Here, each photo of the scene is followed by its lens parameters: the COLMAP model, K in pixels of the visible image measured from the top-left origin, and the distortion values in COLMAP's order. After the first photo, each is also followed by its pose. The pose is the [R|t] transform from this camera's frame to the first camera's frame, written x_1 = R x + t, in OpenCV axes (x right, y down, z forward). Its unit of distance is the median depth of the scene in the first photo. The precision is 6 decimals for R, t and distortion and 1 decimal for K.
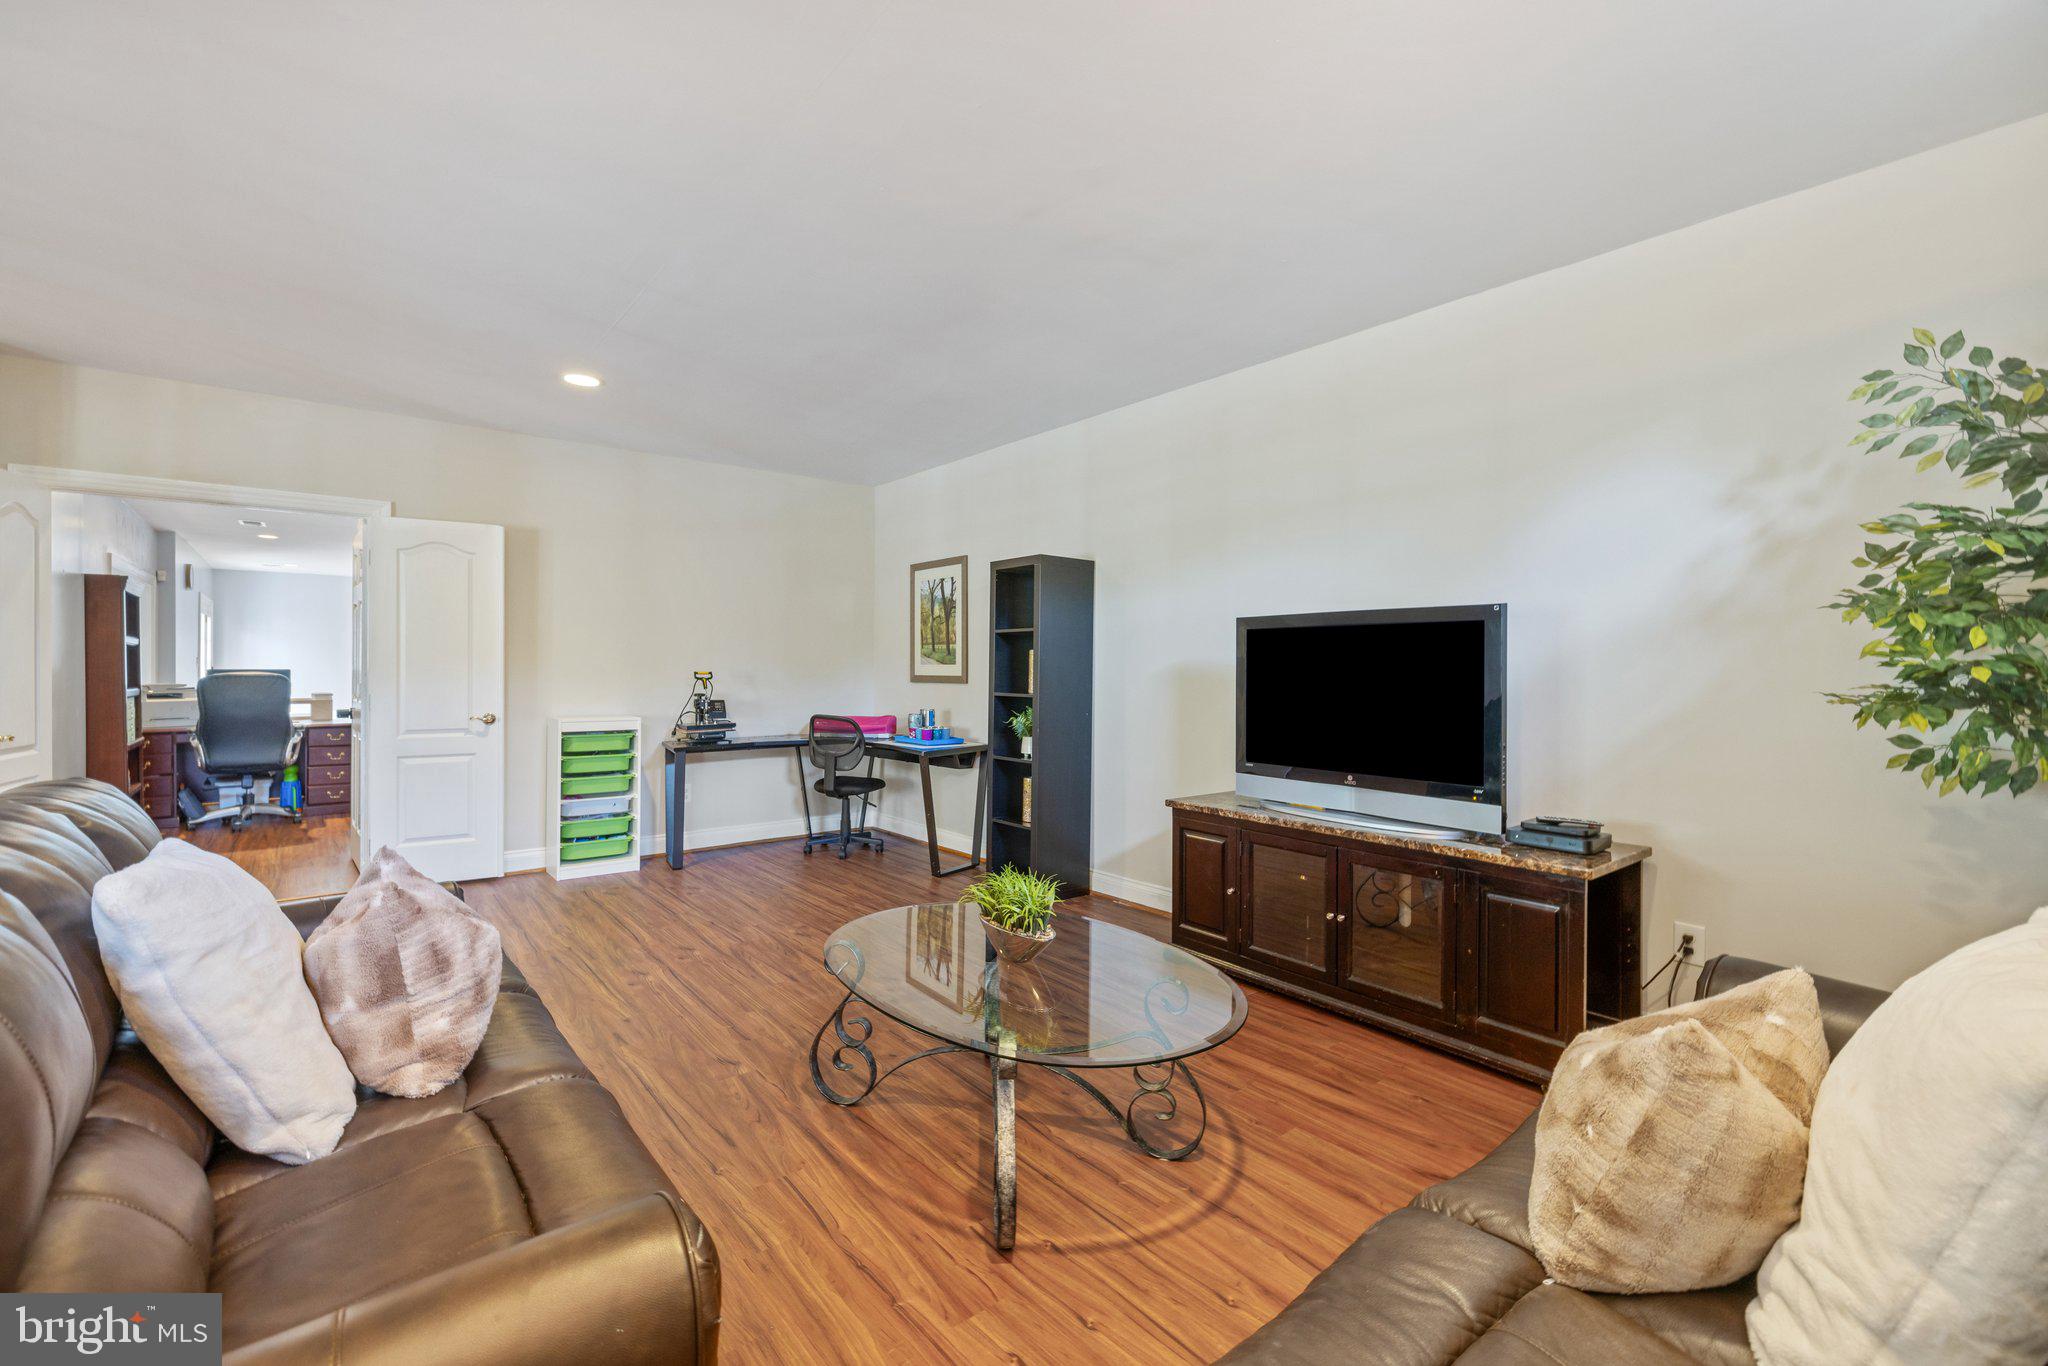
lens RADIAL K [[886.0, 0, 1017.8], [0, 886.0, 672.7], [0, 0, 1]] dist [0.001957, 0.000242]
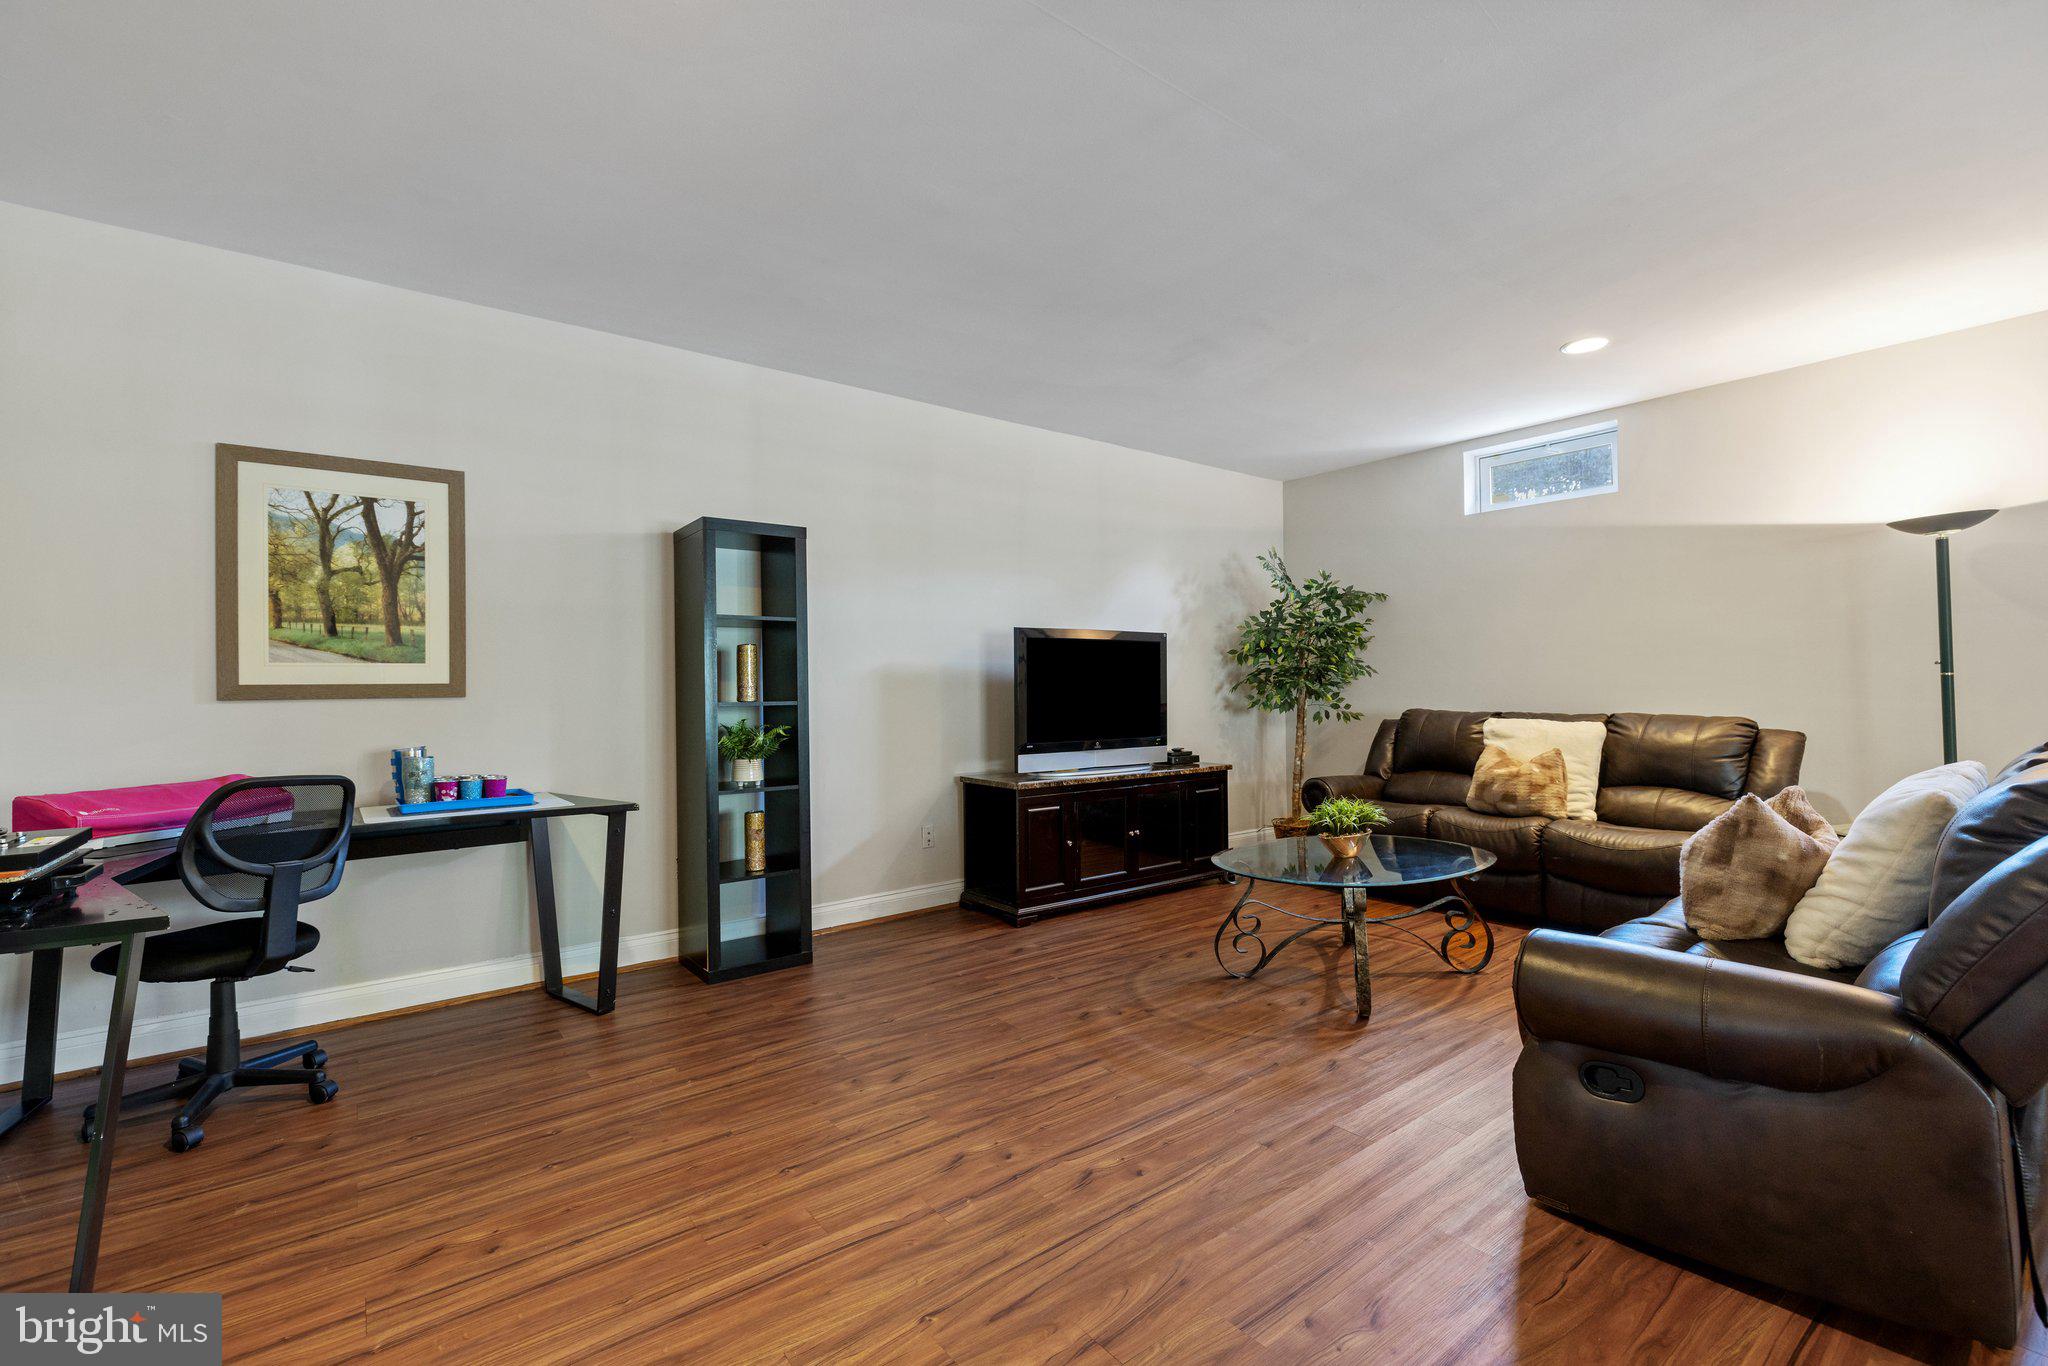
lens RADIAL K [[886.0, 0, 1012.3], [0, 886.0, 676.1], [0, 0, 1]] dist [0.001957, 0.000242]
pose [[0.008964, 0.009147, 0.999918, -0.899058], [0.018142, 0.999792, -0.009308, 0.015262], [-0.999795, 0.018224, 0.008796, 0.926590]]
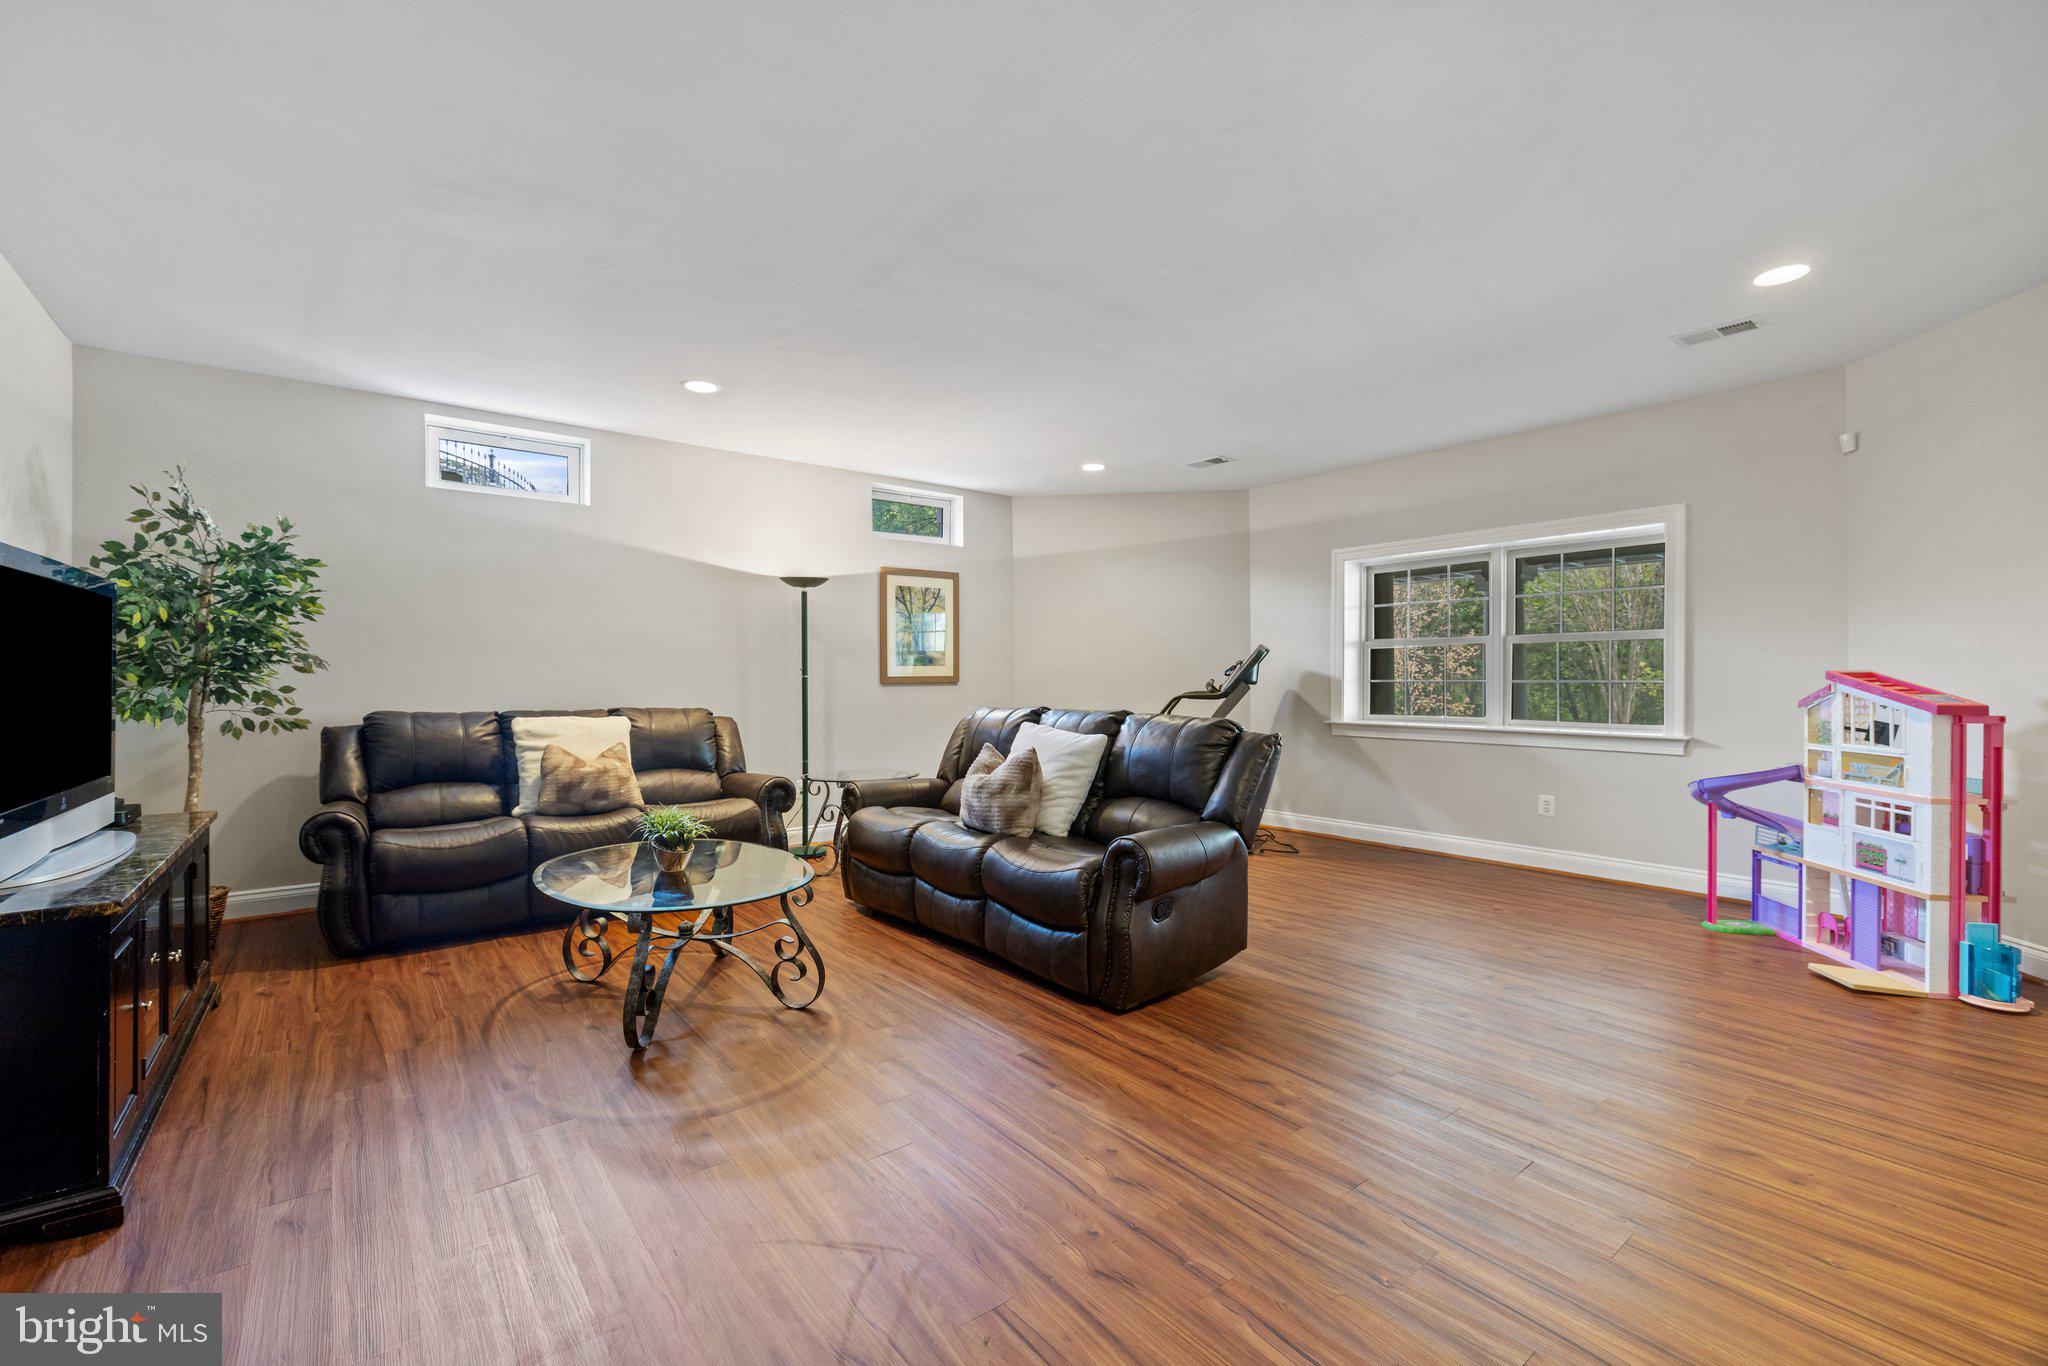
lens RADIAL K [[848.0, 0, 1017.5], [0, 848.0, 683.4], [0, 0, 1]] dist [0.000015, 0.000036]
pose [[-0.999994, -0.003345, -0.000629, -0.316825], [-0.003355, 0.999851, 0.016944, 0.008752], [0.000572, 0.016946, -0.999856, 1.374935]]
